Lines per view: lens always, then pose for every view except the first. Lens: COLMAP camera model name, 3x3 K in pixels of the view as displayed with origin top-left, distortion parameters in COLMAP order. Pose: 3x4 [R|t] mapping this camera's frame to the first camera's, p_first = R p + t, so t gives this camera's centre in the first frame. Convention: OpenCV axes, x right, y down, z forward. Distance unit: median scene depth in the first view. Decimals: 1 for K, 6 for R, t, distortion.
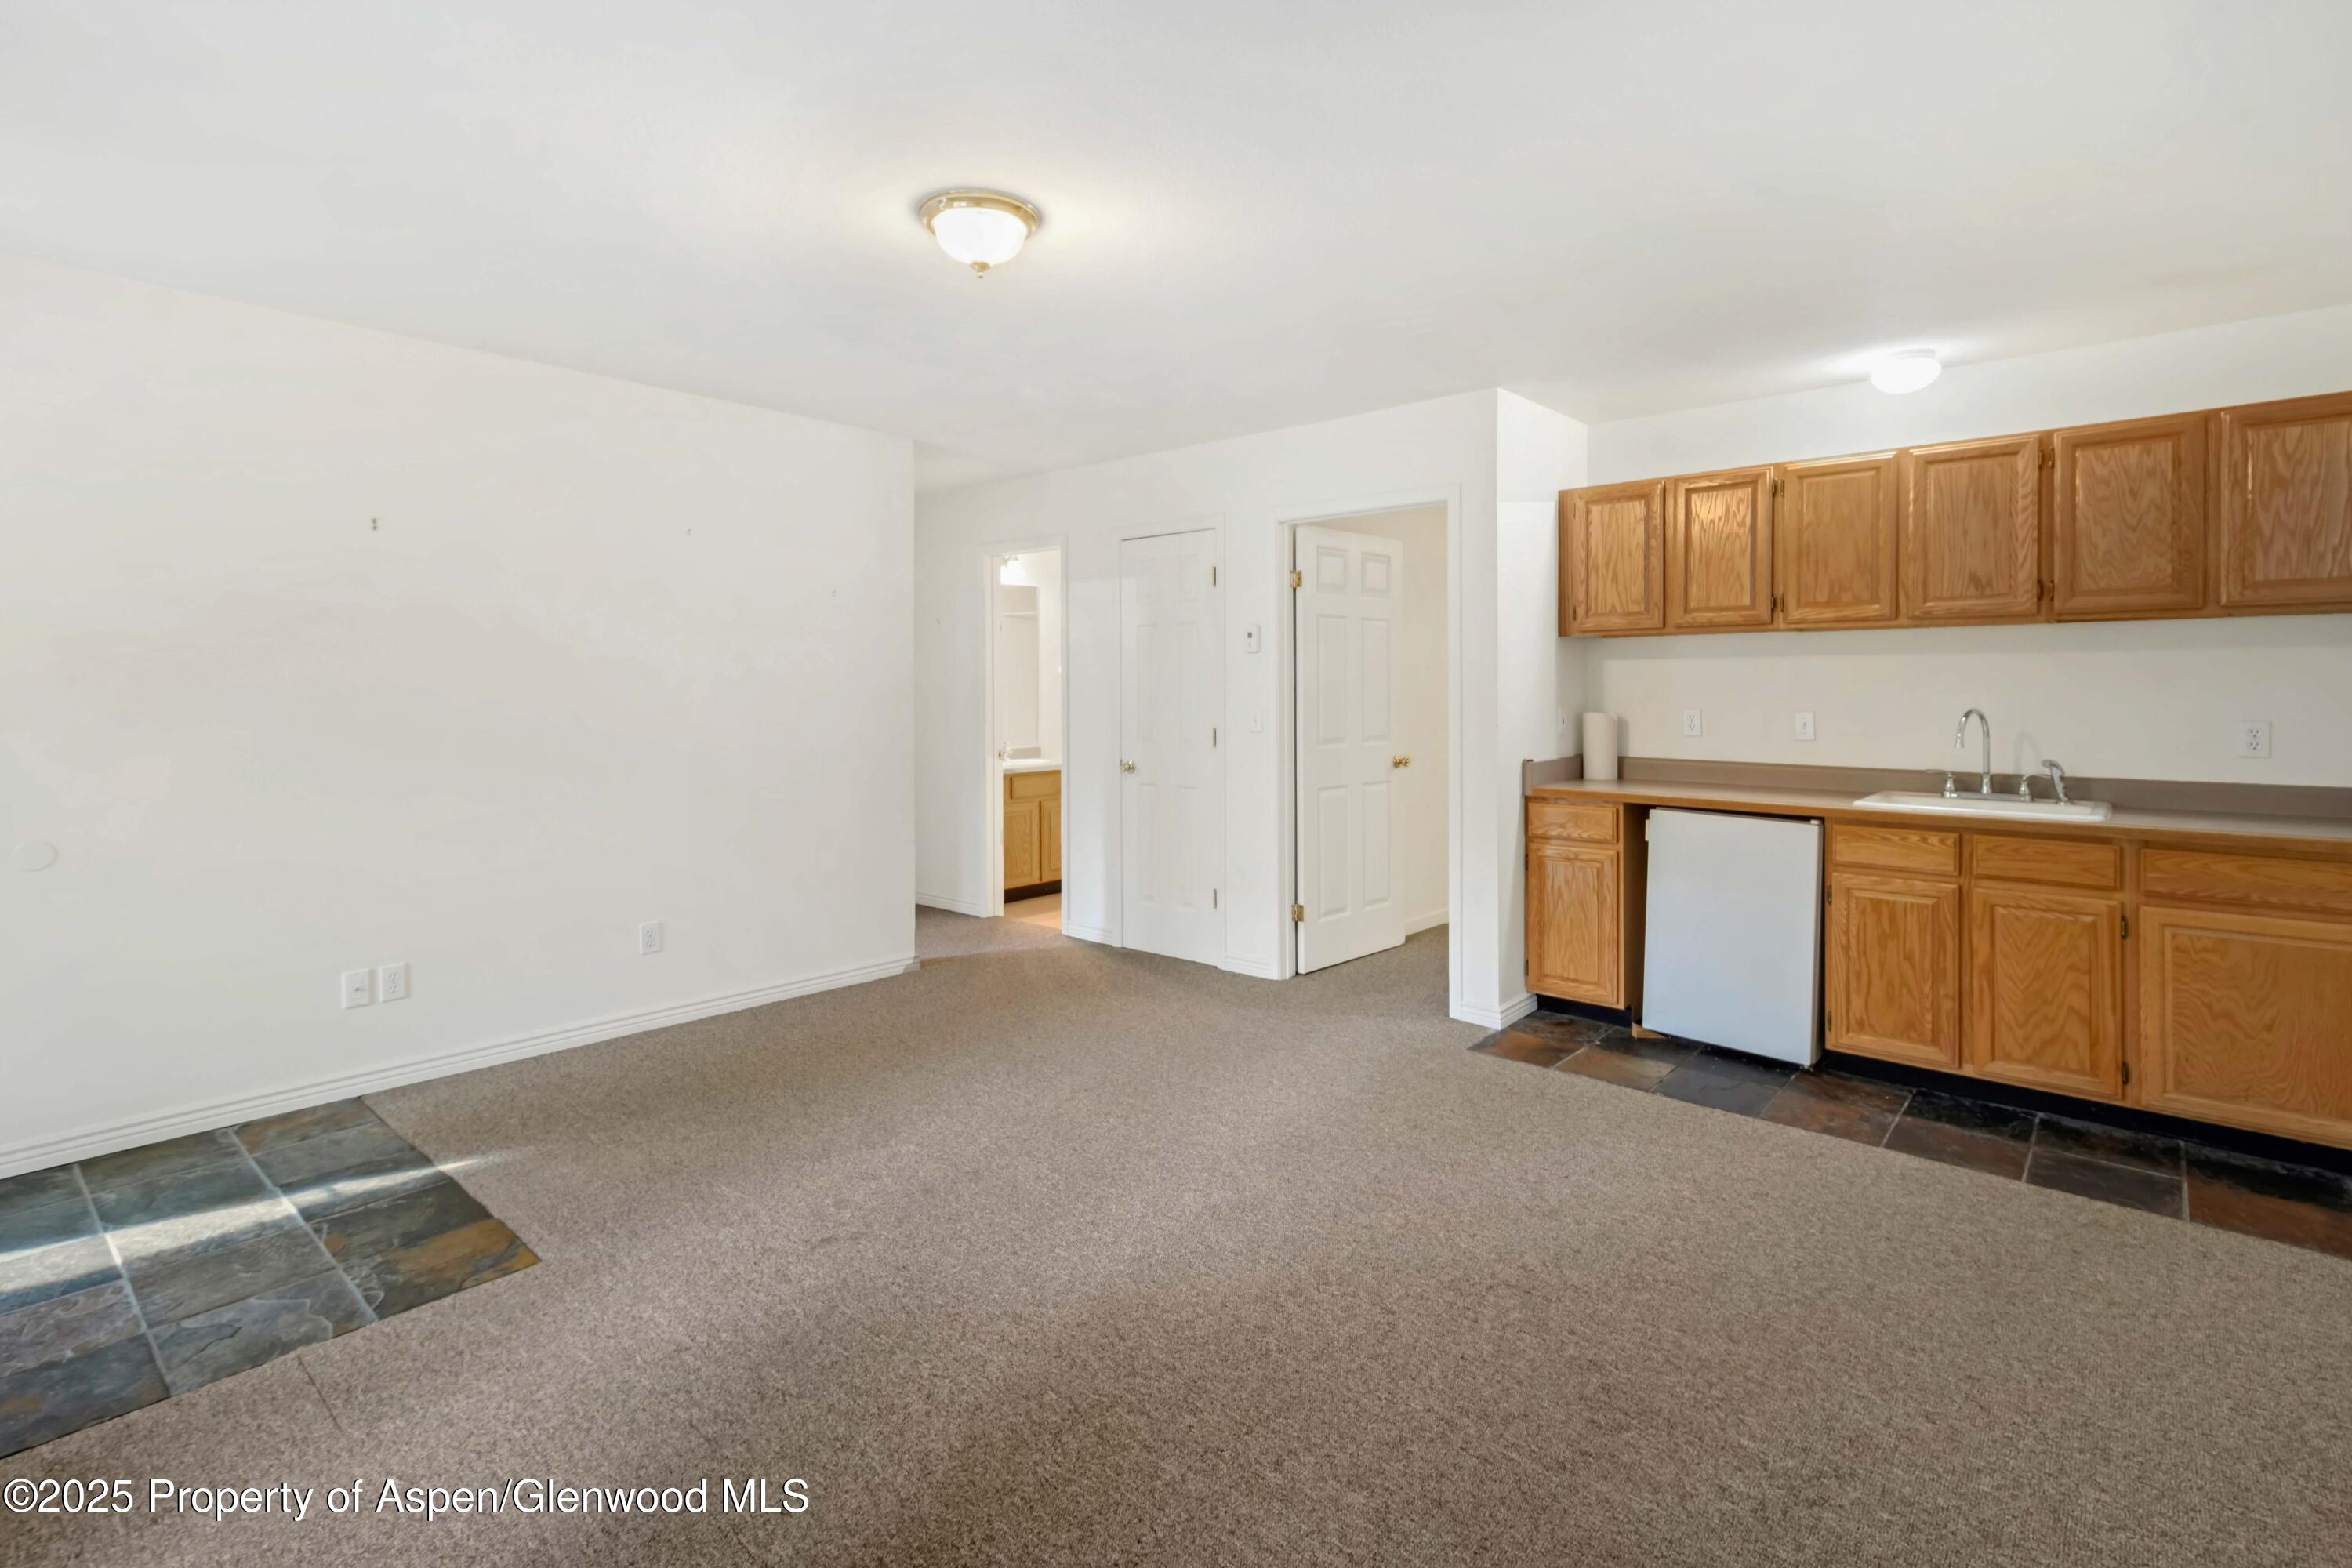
lens RADIAL K [[1132.0, 0, 1172.5], [0, 1132.0, 704.3], [0, 0, 1]] dist [0.026108, -0.007372]
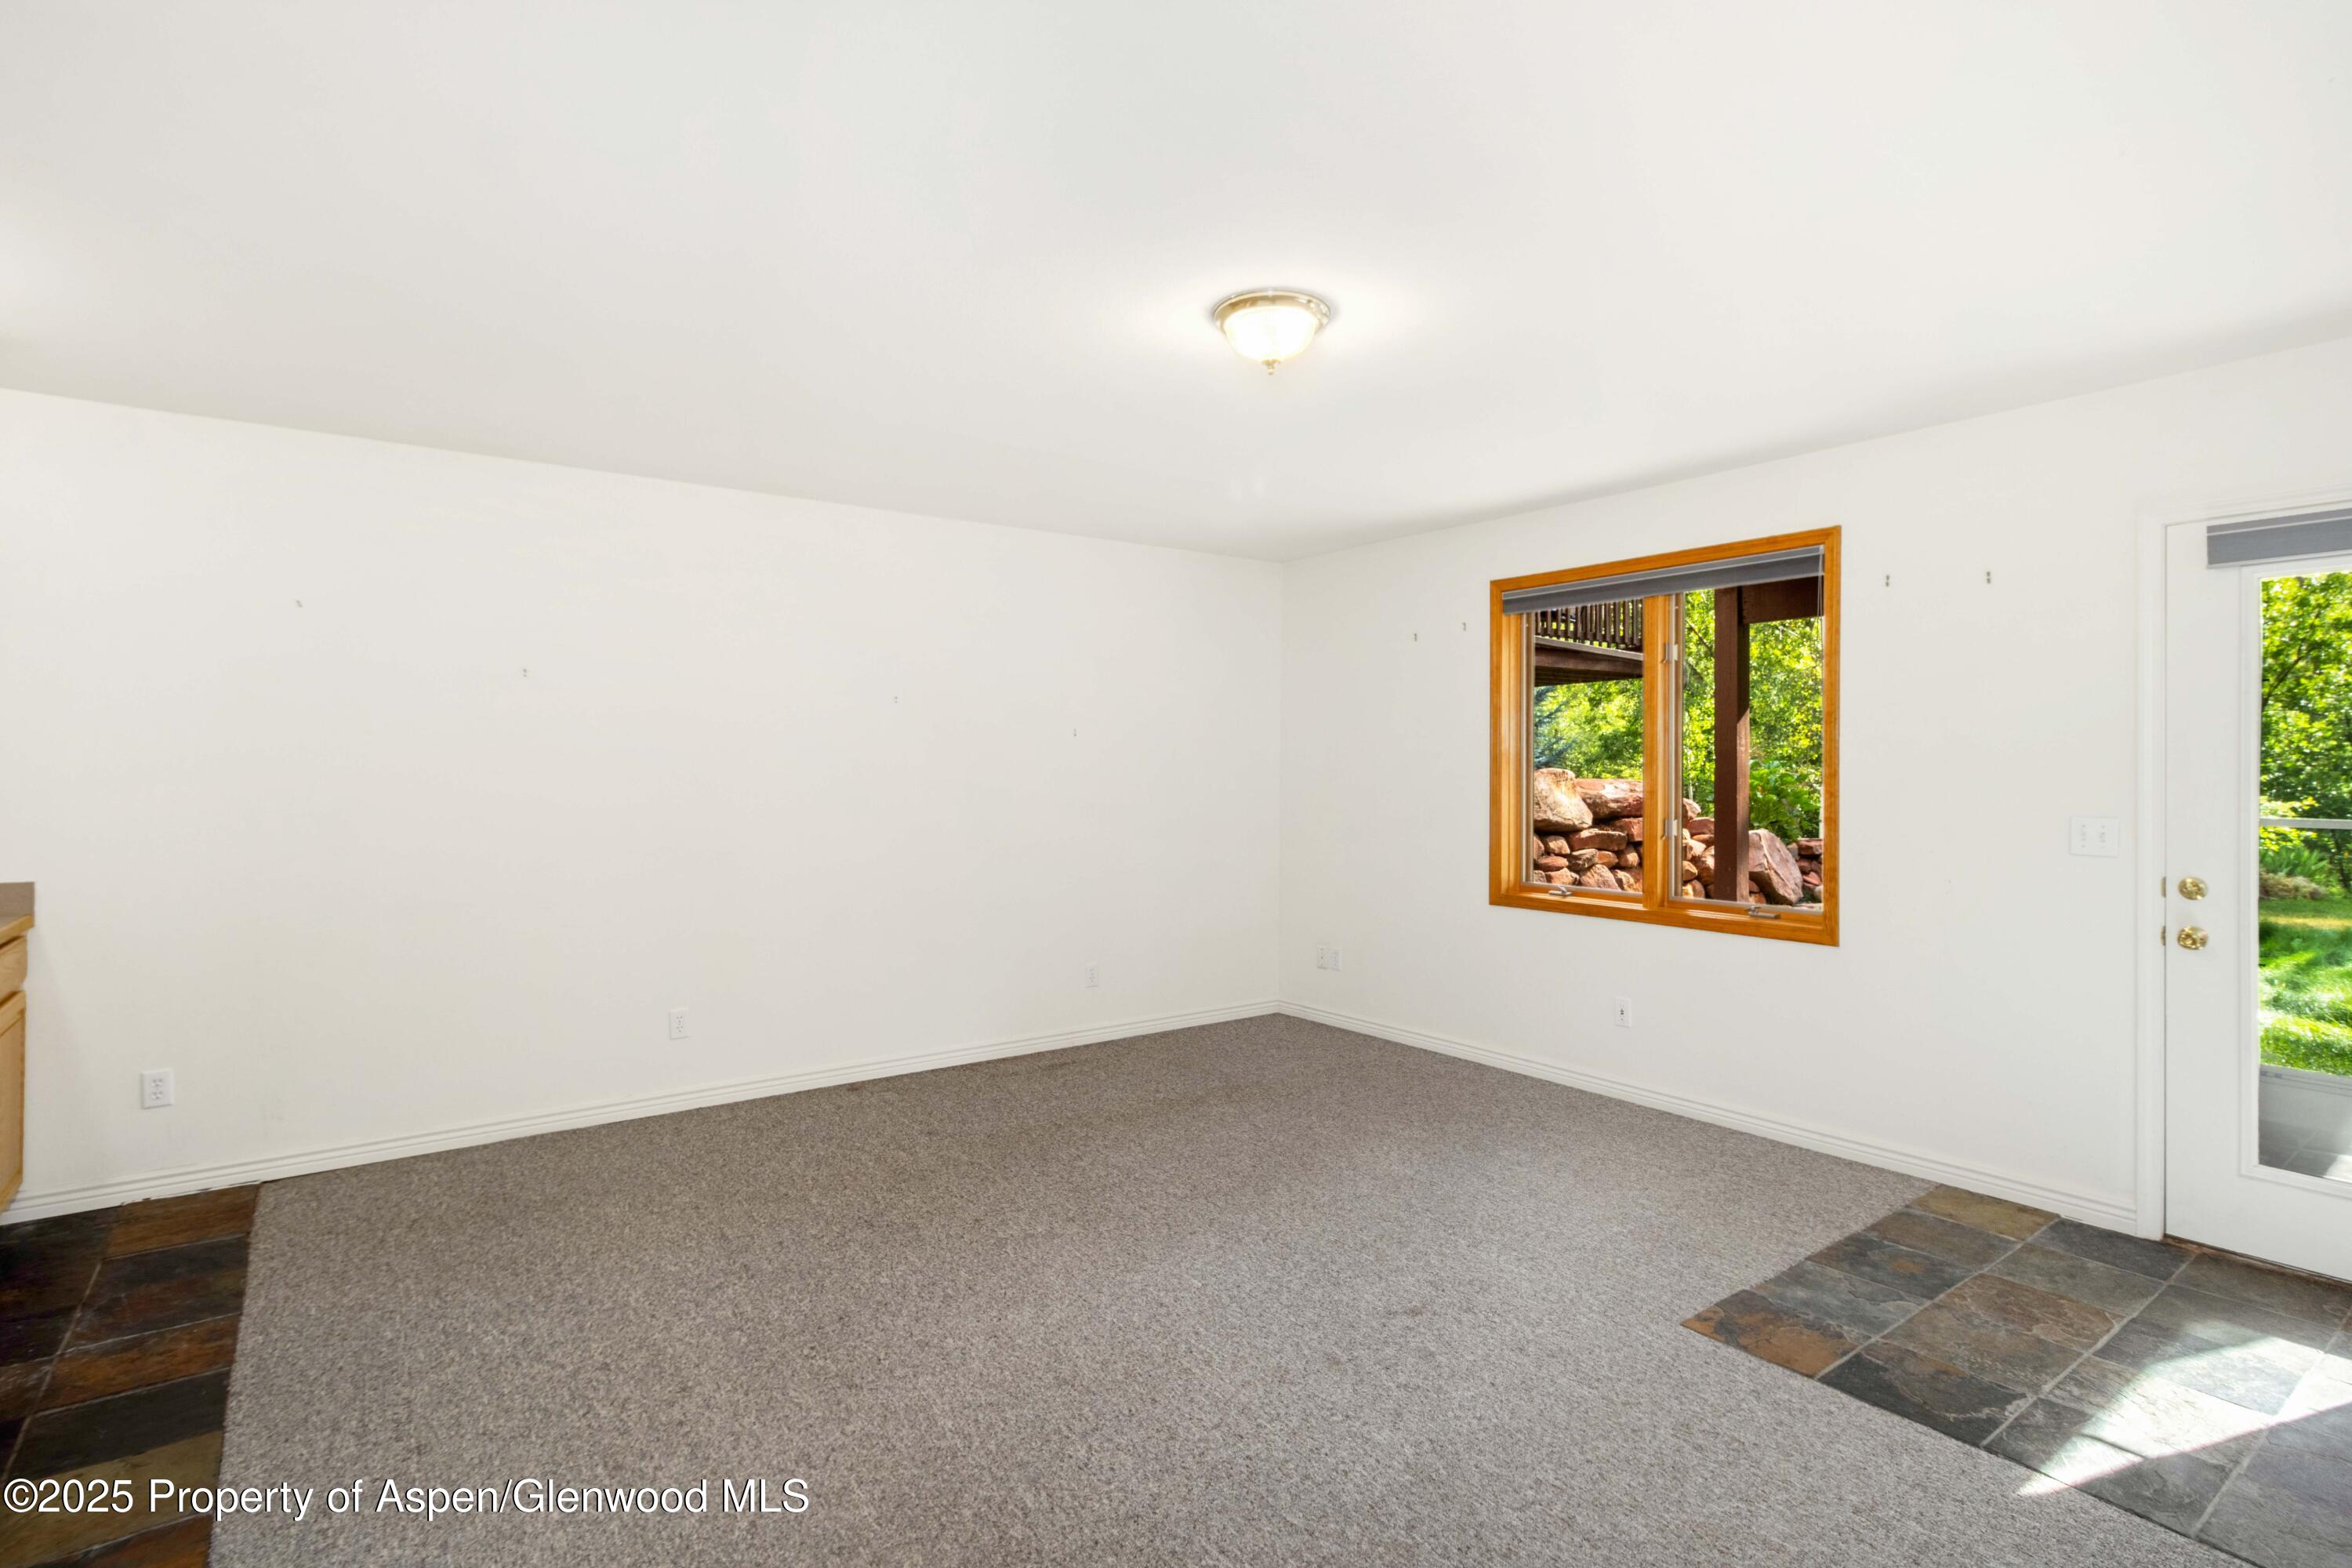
lens RADIAL K [[1132.0, 0, 1172.5], [0, 1132.0, 704.3], [0, 0, 1]] dist [0.026108, -0.007372]
pose [[-0.976682, 0.011246, 0.214396, -0.308466], [0.001485, 0.998957, -0.045634, -0.035978], [-0.214686, -0.044252, -0.975680, 2.044780]]
